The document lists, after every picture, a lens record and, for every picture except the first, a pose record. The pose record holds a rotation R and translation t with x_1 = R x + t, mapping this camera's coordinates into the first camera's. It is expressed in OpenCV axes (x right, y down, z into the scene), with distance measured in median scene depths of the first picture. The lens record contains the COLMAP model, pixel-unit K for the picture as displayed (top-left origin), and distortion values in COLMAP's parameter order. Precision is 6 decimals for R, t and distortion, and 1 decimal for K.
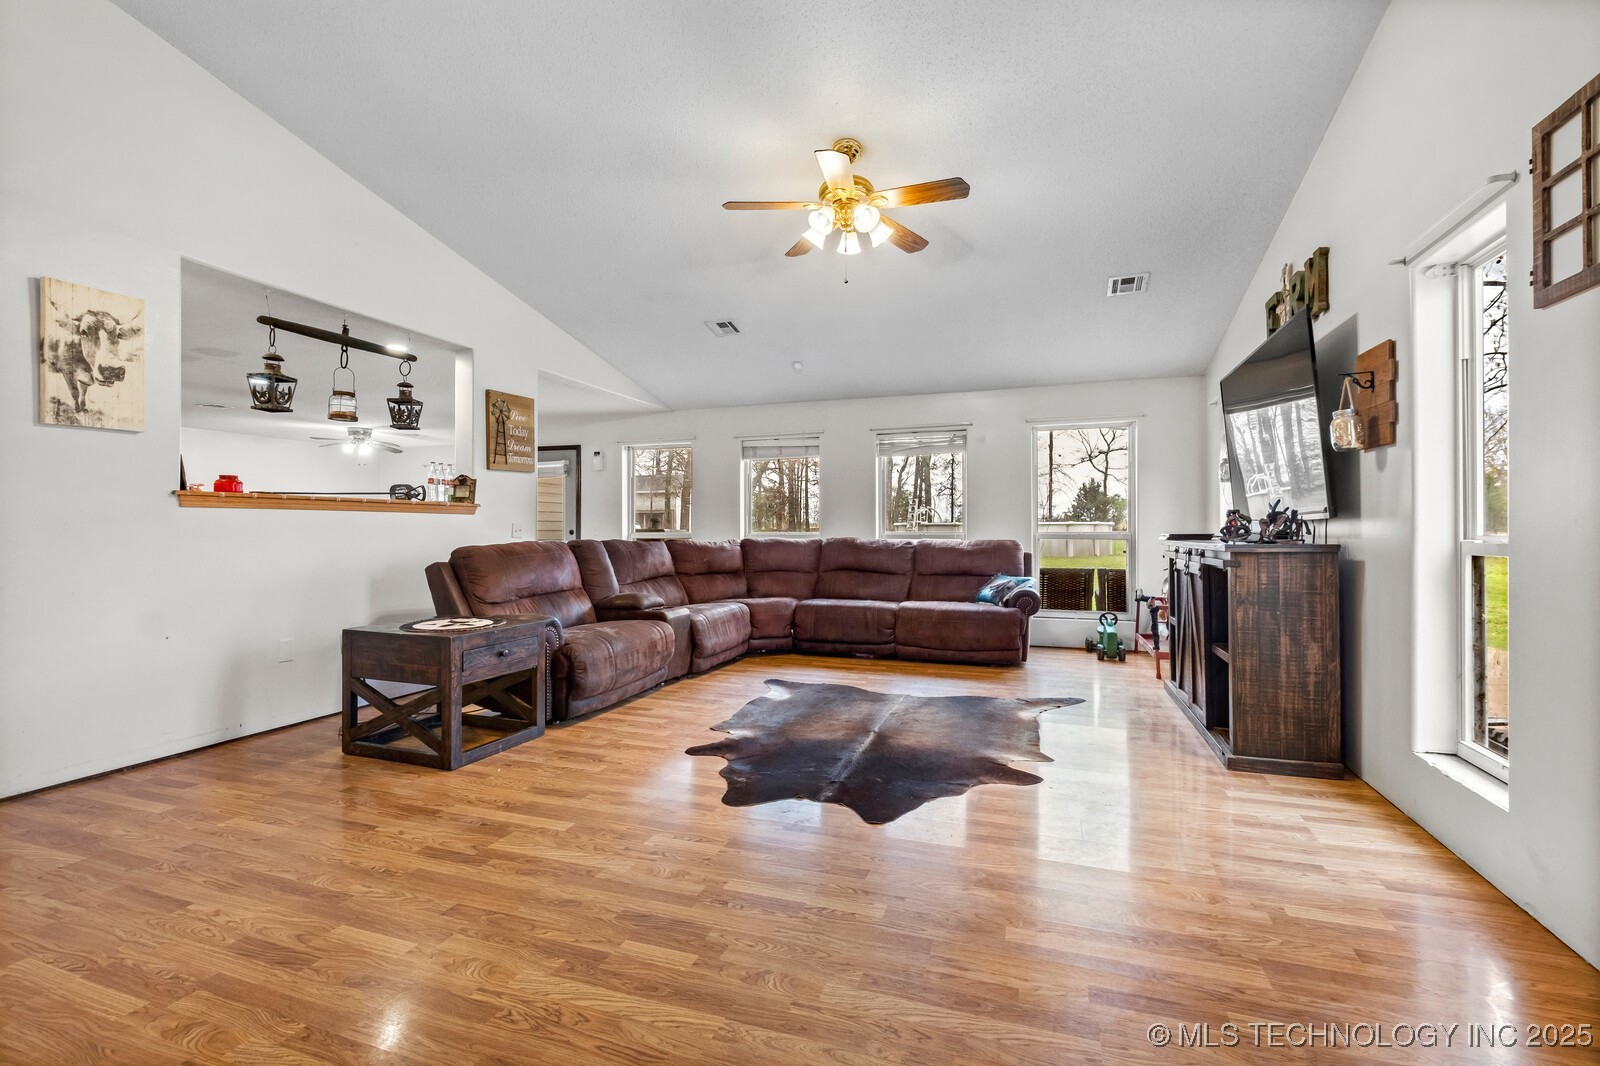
lens RADIAL K [[703.7, 0, 796.9], [0, 703.7, 526.4], [0, 0, 1]] dist [0.002433, -0.000349]
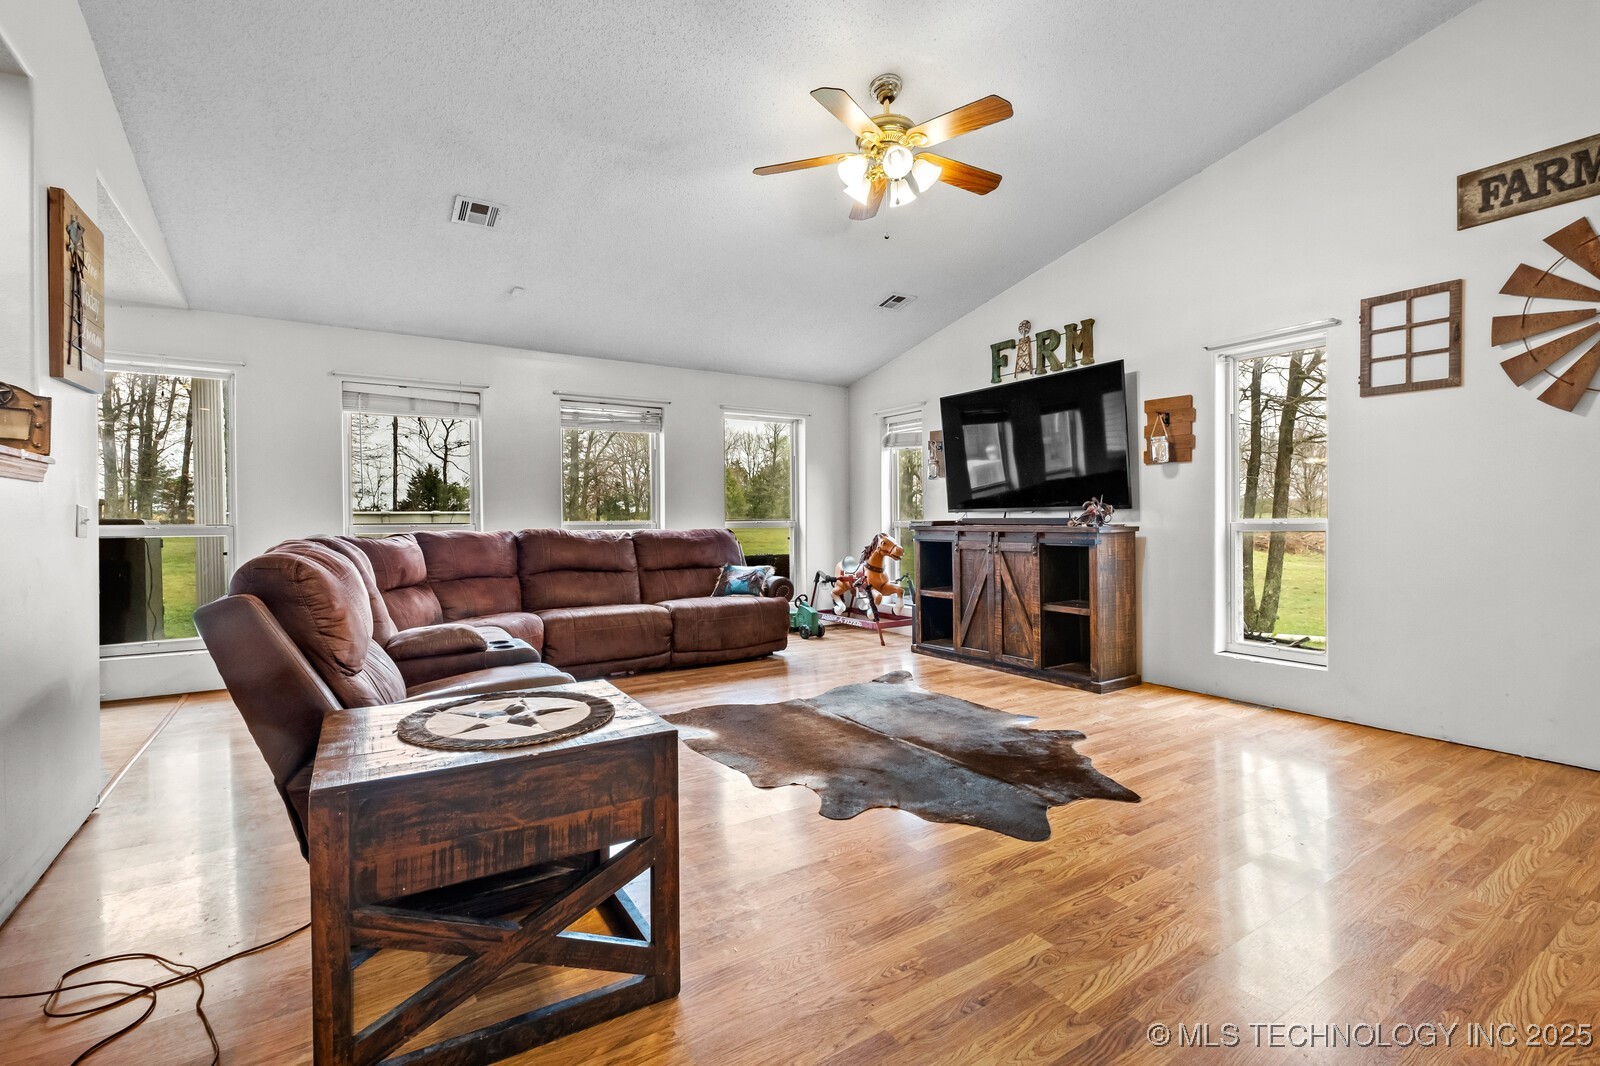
lens RADIAL K [[728.3, 0, 808.7], [0, 728.3, 524.5], [0, 0, 1]] dist [-0.002087, -0.000921]
pose [[0.602754, -0.007733, 0.797889, -0.700695], [-0.001048, 0.999944, 0.010483, 0.004390], [-0.797926, -0.007155, 0.602713, 0.507022]]
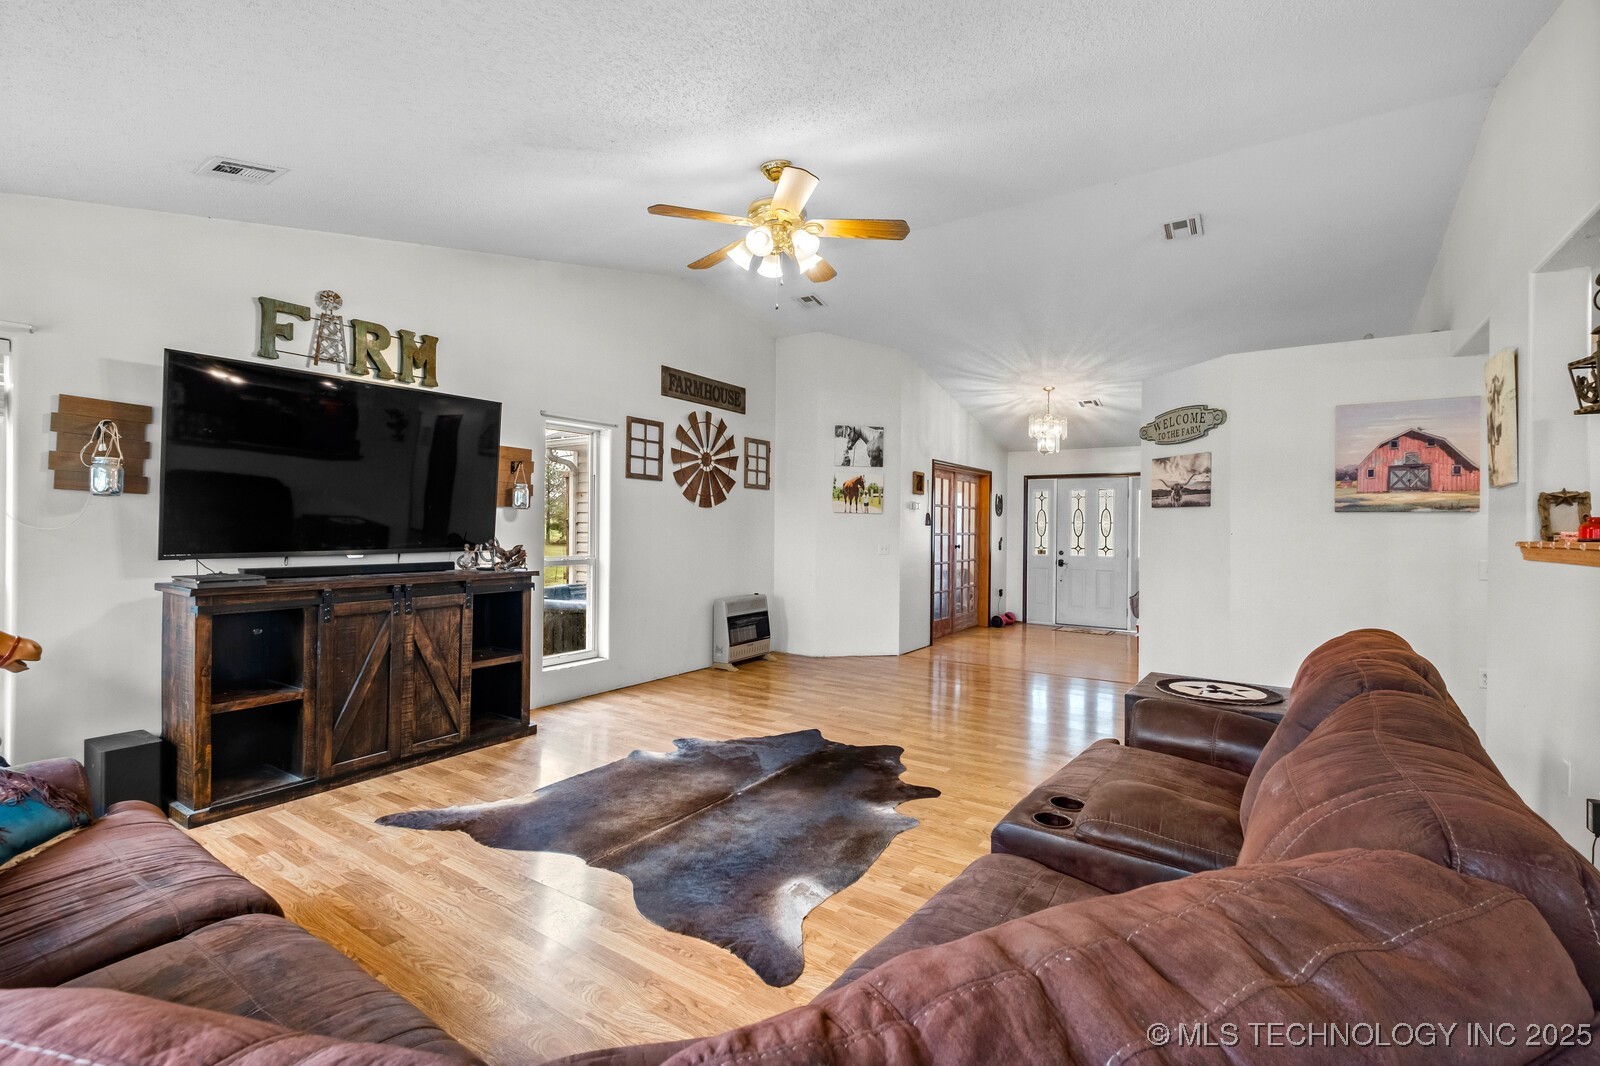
lens RADIAL K [[703.7, 0, 796.9], [0, 703.7, 526.4], [0, 0, 1]] dist [0.002433, -0.000349]
pose [[-0.967519, -0.007467, 0.252687, -0.192438], [-0.009816, 0.999920, -0.008037, -0.046837], [-0.252607, -0.010256, -0.967515, 1.848054]]
